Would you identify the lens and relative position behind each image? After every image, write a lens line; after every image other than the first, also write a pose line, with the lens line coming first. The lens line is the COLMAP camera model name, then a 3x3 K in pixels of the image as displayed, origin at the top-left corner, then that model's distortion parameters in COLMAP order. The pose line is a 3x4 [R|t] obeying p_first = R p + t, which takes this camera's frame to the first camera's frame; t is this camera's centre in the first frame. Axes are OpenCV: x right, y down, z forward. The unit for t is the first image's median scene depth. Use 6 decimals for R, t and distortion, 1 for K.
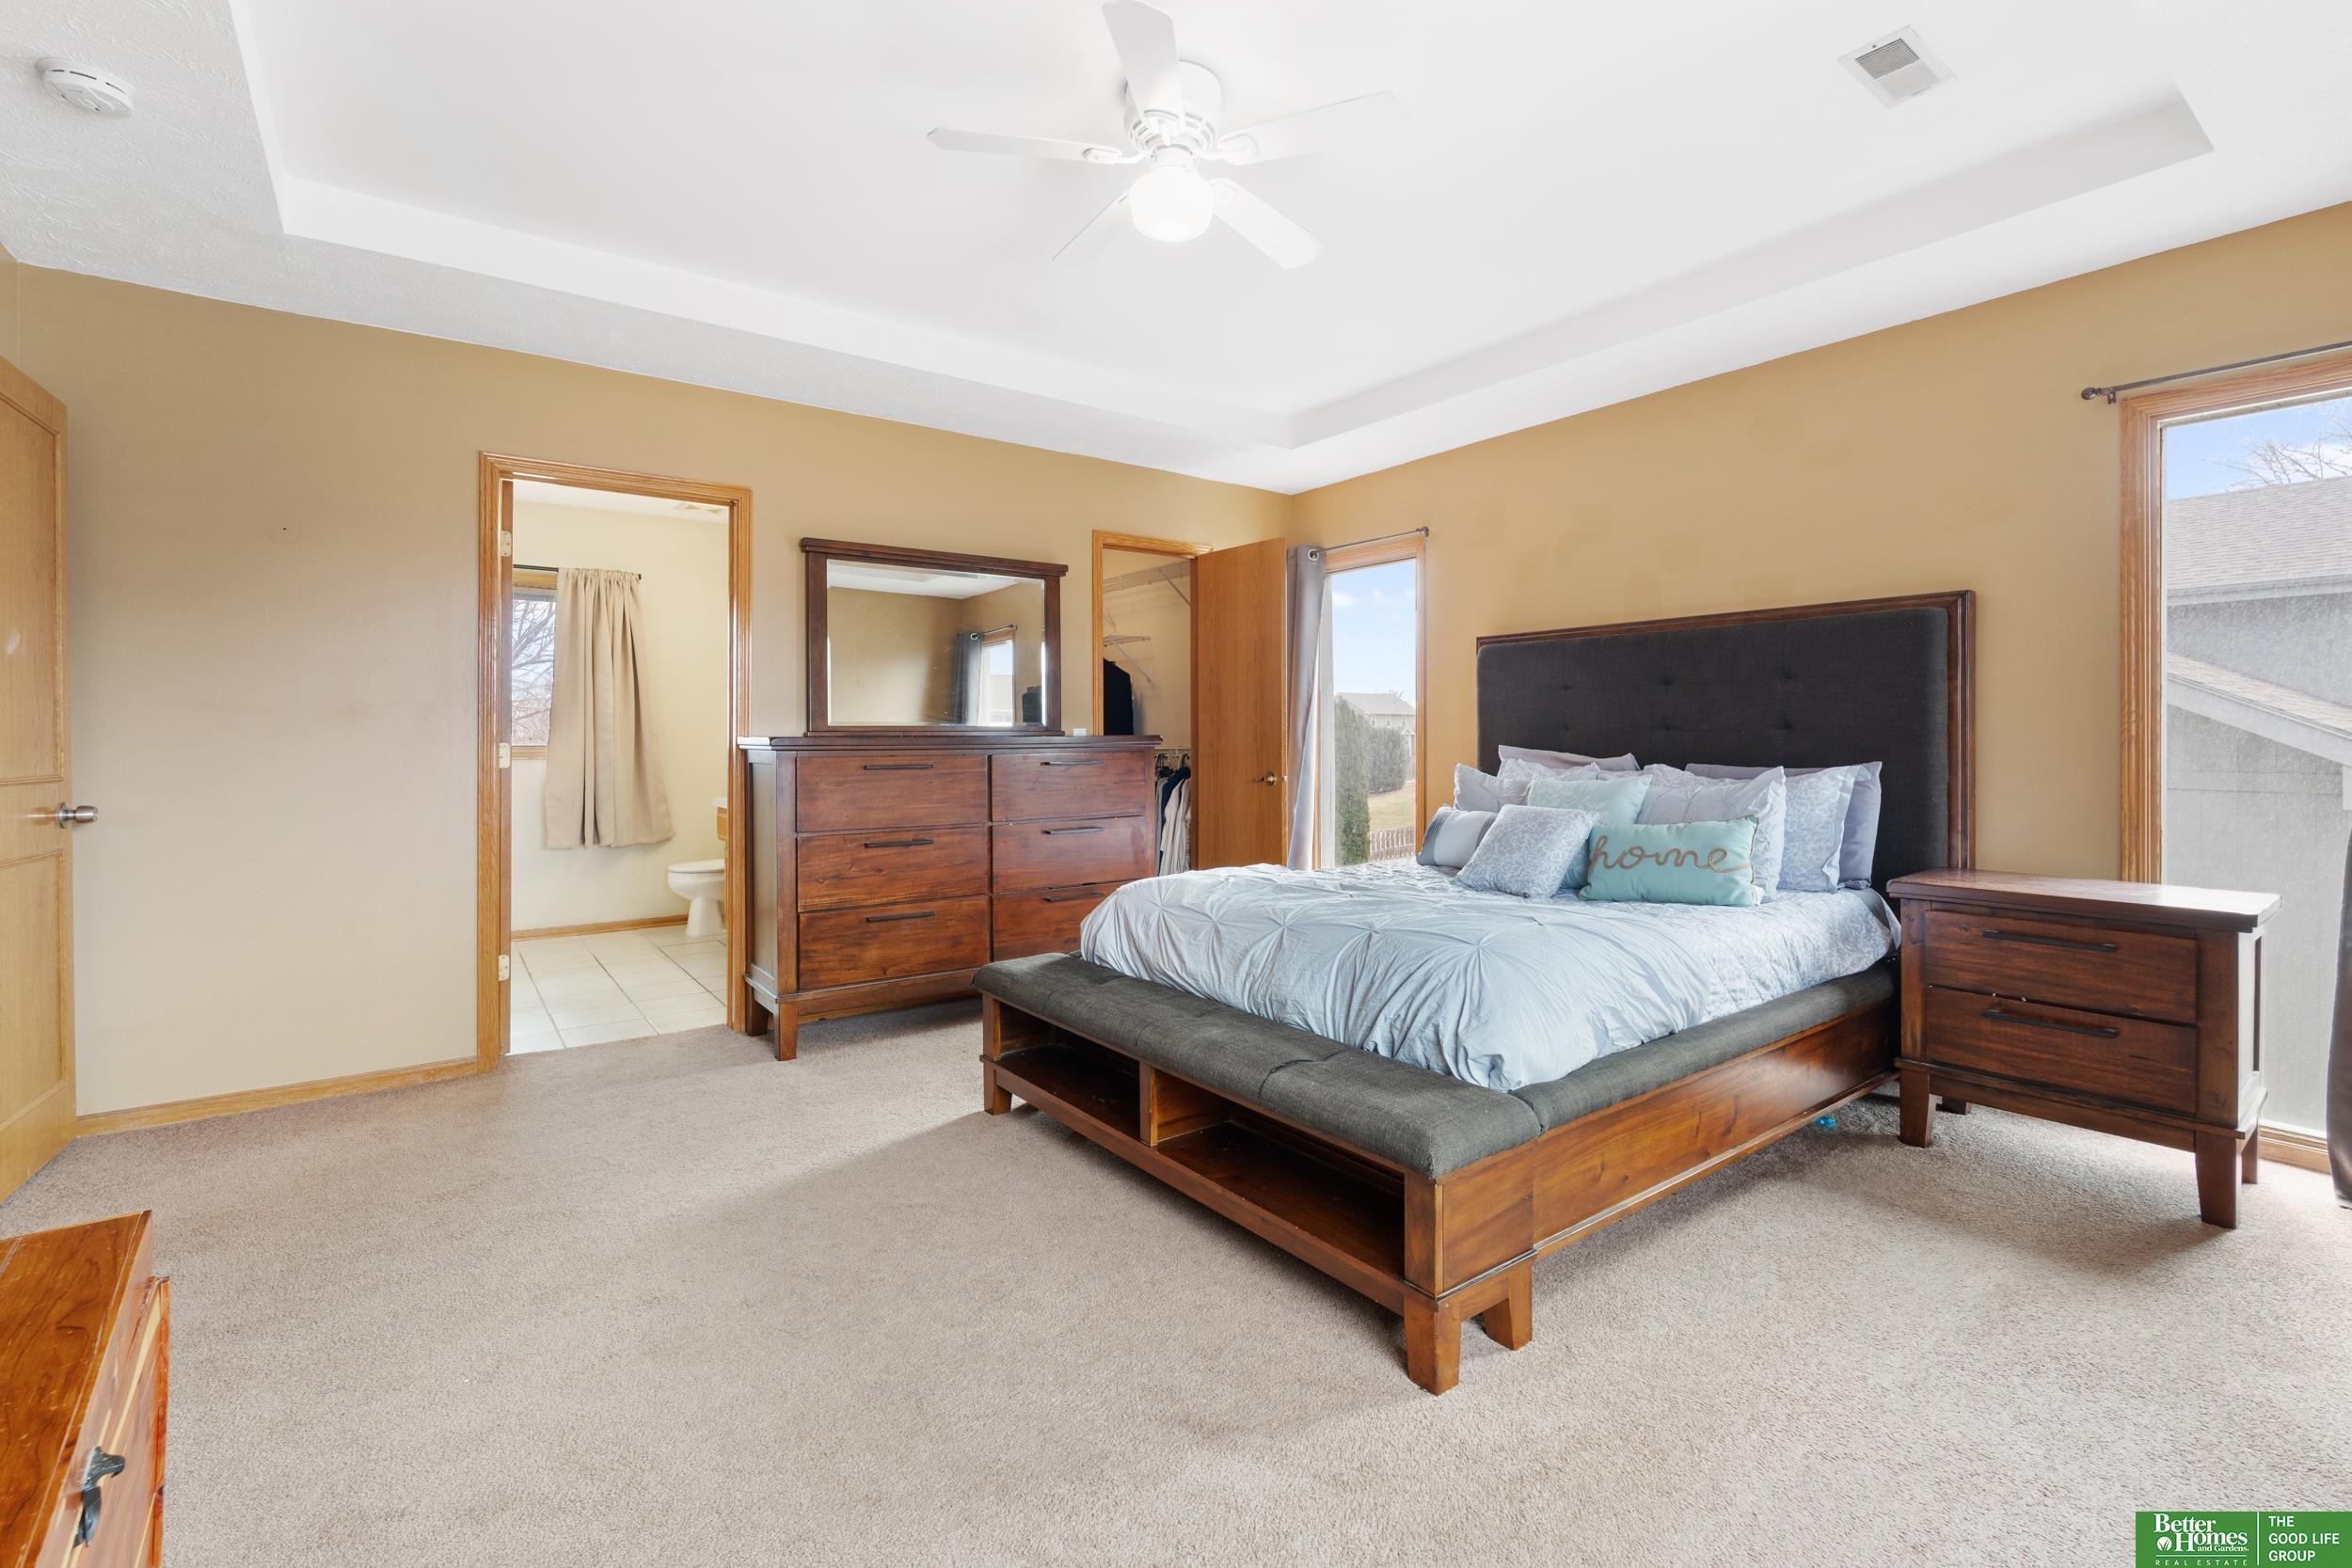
lens RADIAL K [[1036.3, 0, 1179.4], [0, 1036.3, 745.9], [0, 0, 1]] dist [-0.006446, 0.000669]
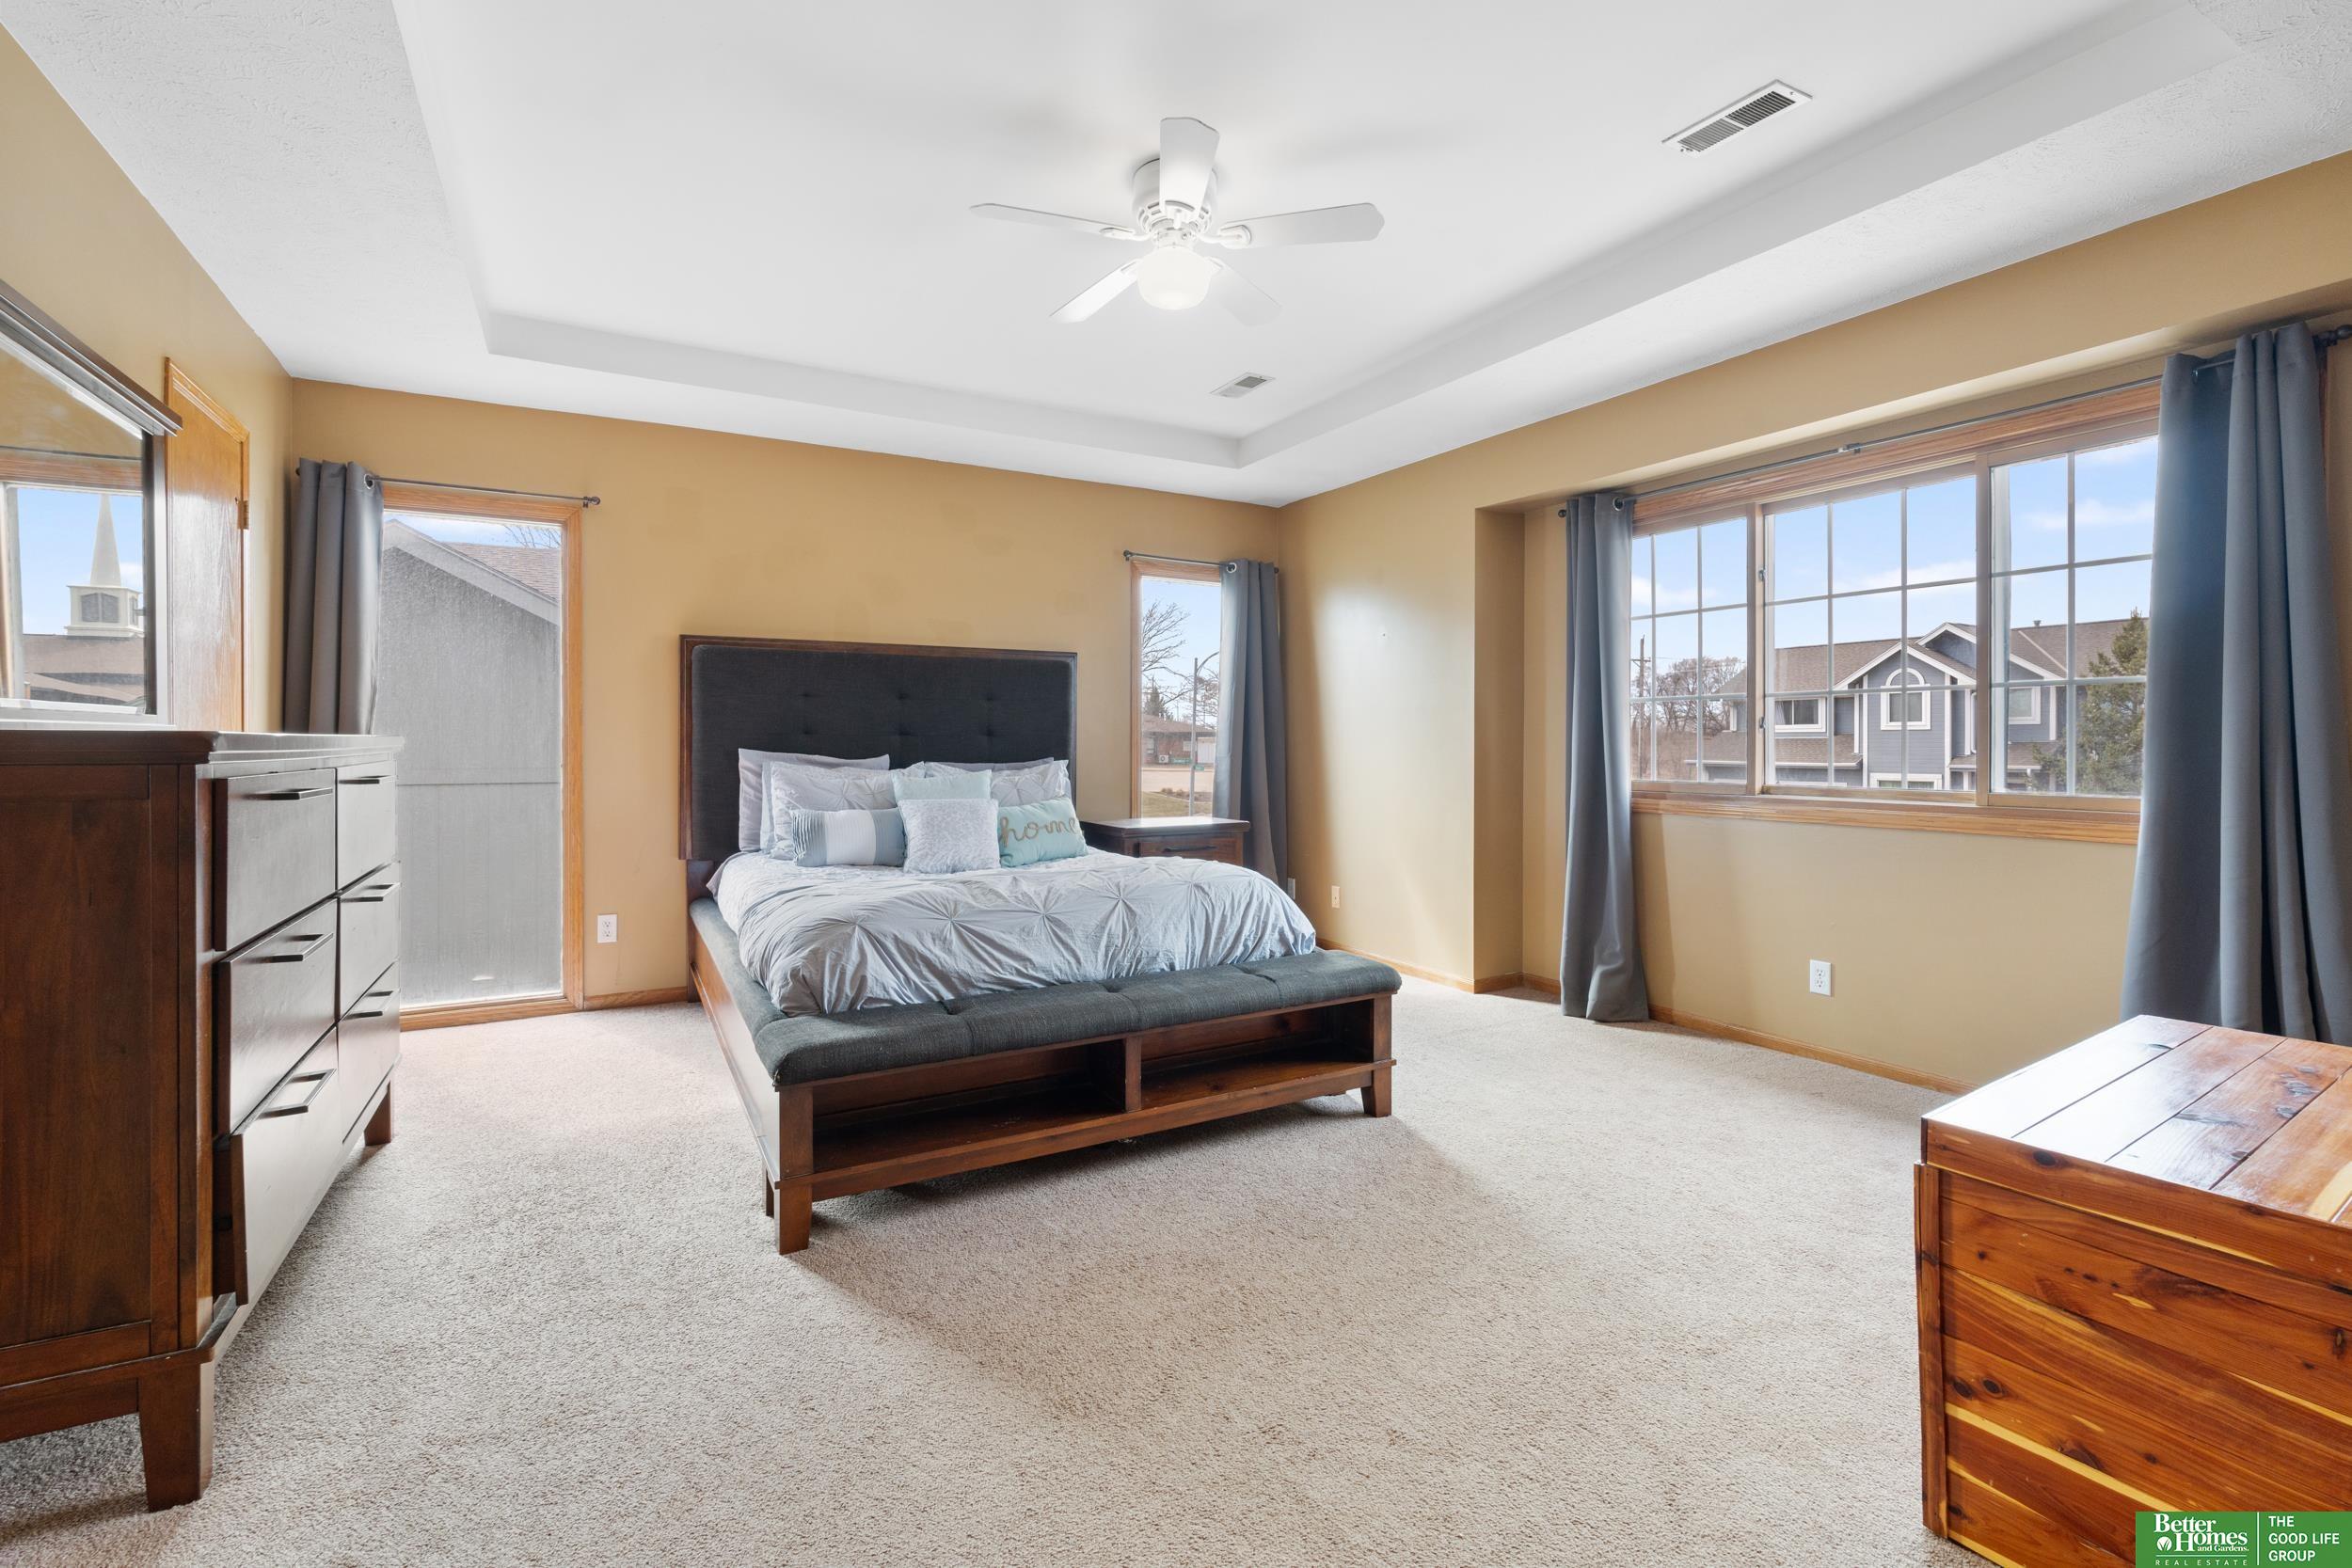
lens RADIAL K [[1036.3, 0, 1175.5], [0, 1036.3, 758.6], [0, 0, 1]] dist [-0.006446, 0.000669]
pose [[0.136237, -0.013219, 0.990588, -0.928224], [0.004079, 0.999910, 0.012783, -0.002367], [-0.990668, 0.002299, 0.136278, 0.671859]]
